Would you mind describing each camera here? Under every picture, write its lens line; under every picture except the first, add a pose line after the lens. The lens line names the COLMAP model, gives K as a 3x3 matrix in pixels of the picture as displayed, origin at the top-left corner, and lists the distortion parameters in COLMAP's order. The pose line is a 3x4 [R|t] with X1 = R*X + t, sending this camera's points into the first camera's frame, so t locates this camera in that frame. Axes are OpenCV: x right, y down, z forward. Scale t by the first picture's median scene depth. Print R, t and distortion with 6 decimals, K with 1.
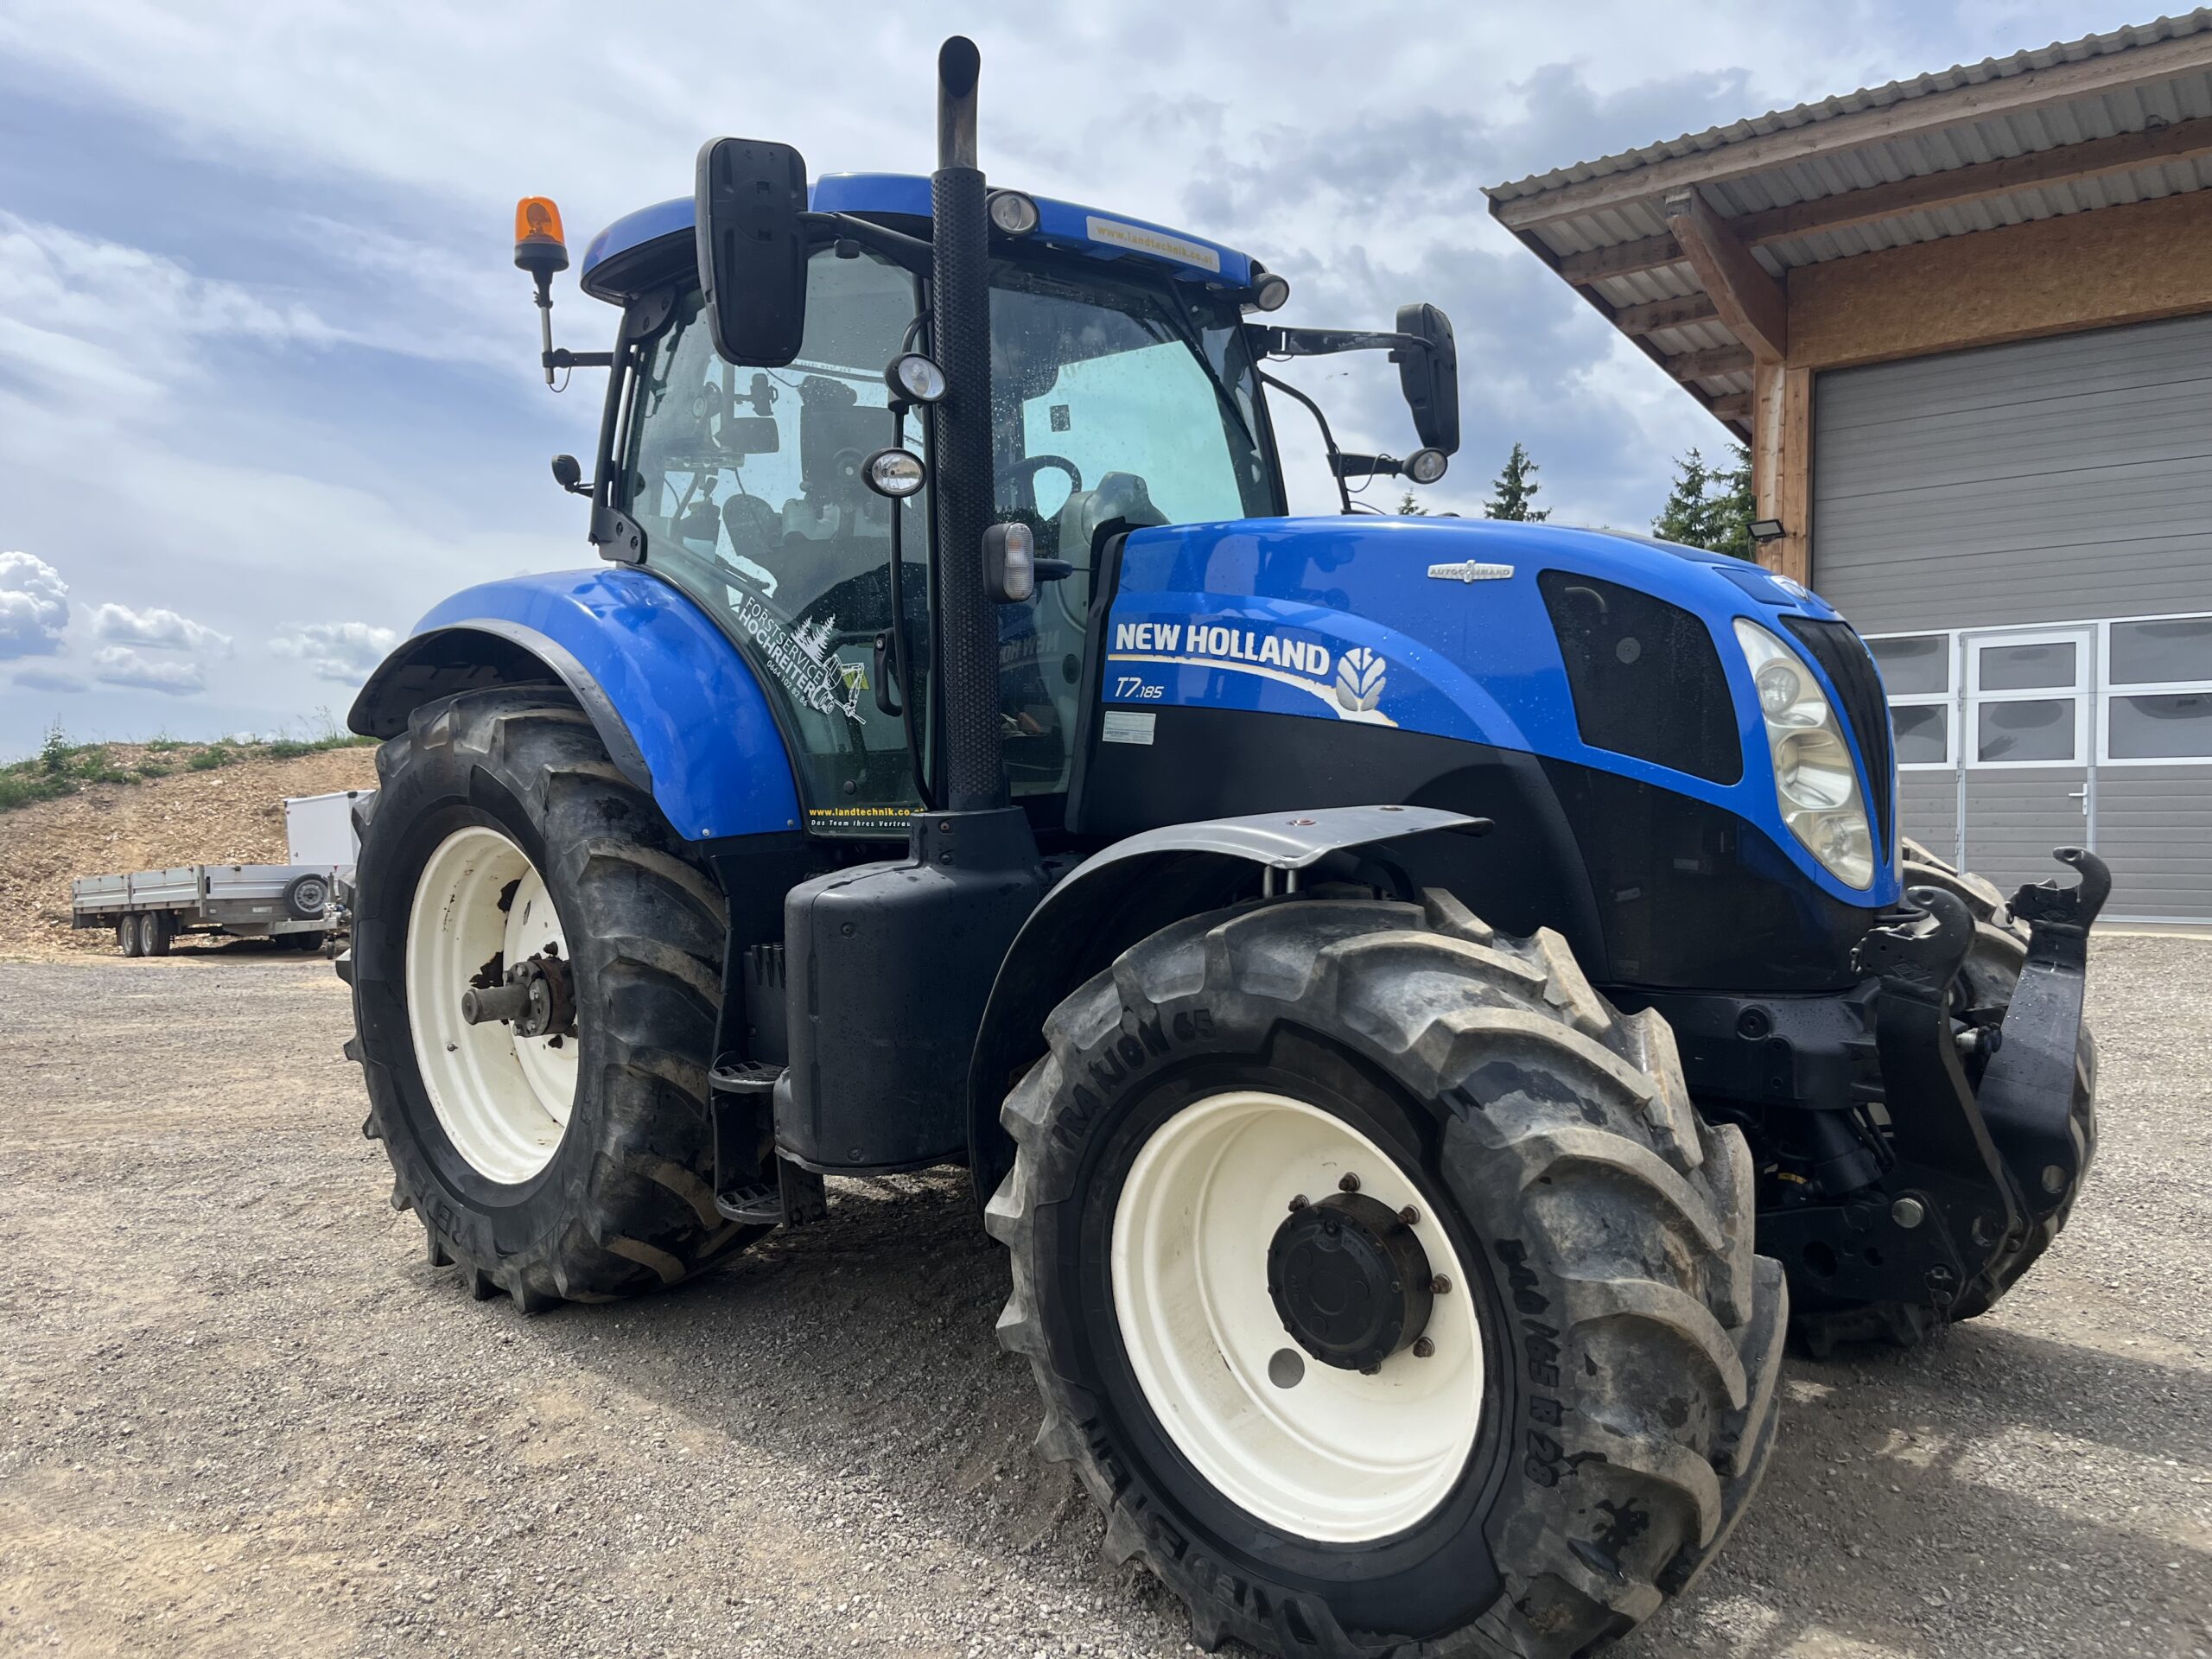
lens RADIAL K [[1755.4, 0, 1112.0], [0, 1755.4, 826.3], [0, 0, 1]] dist [0.057111, -0.085052]
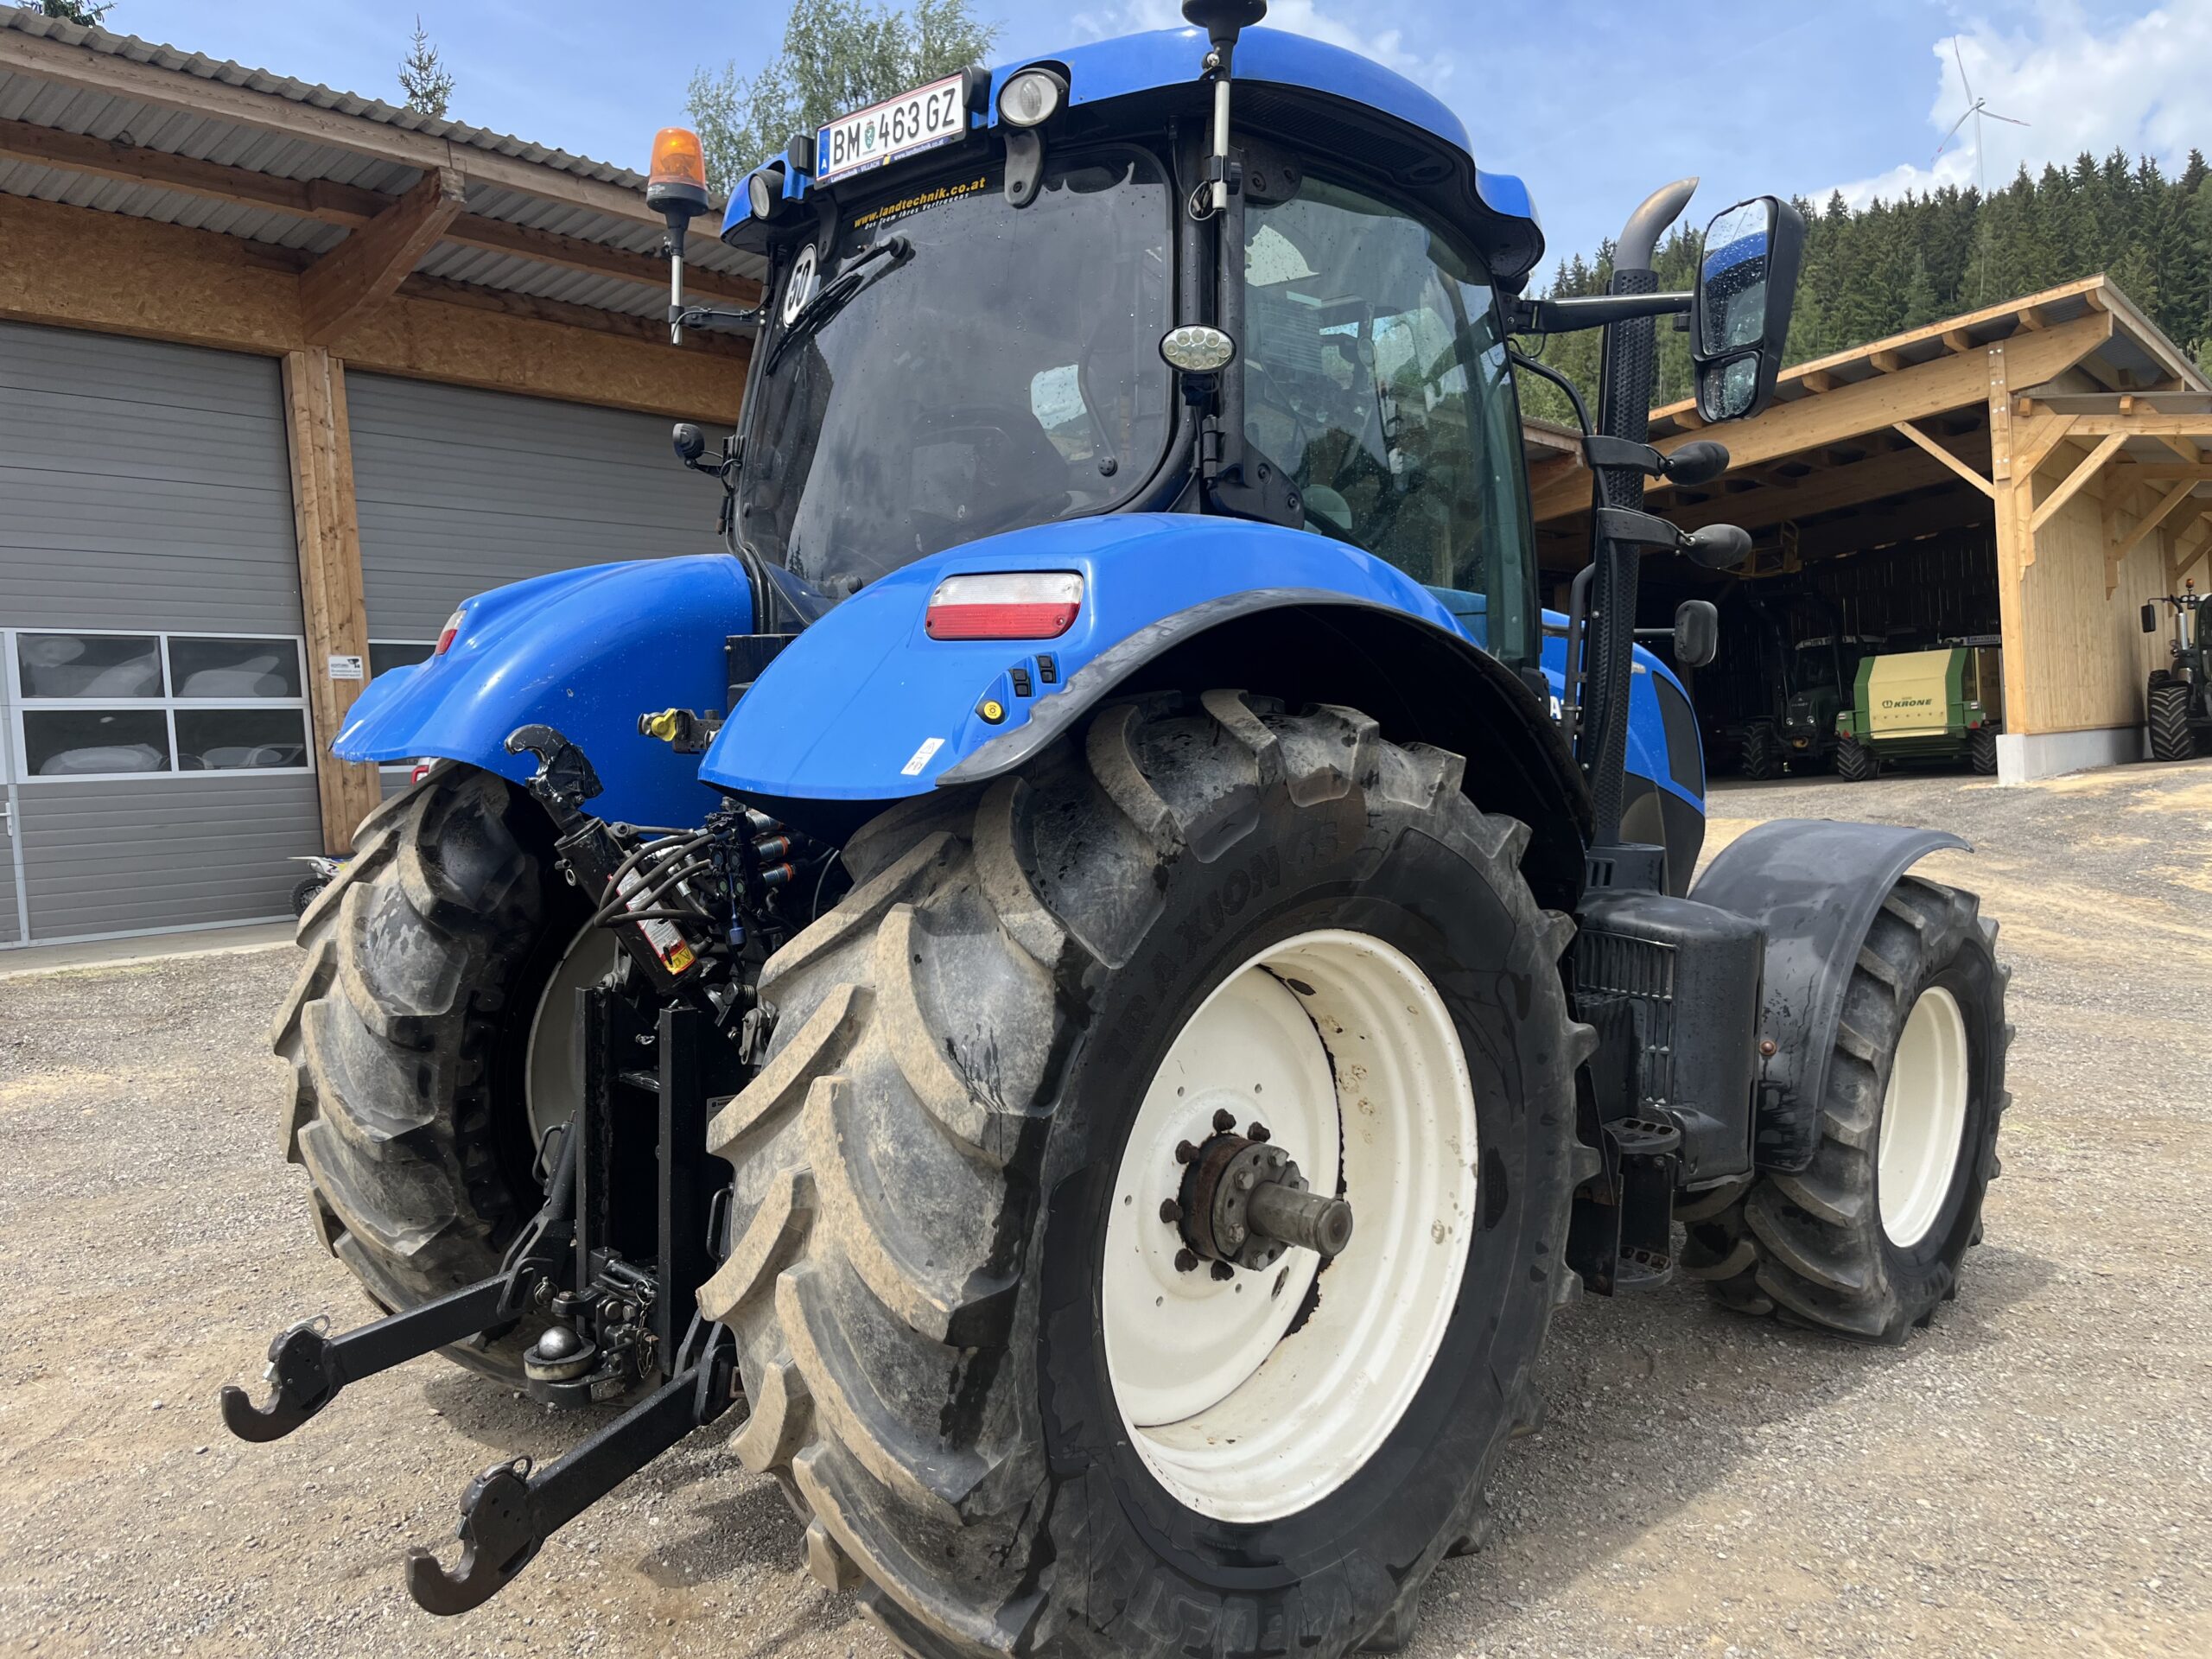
lens RADIAL K [[1779.0, 0, 1038.4], [0, 1779.0, 833.1], [0, 0, 1]] dist [0.070700, -0.142683]
pose [[-0.008474, -0.048723, 0.998776, -0.072140], [0.047452, 0.997667, 0.049072, -0.005114], [-0.998838, 0.047810, -0.006142, 0.082843]]
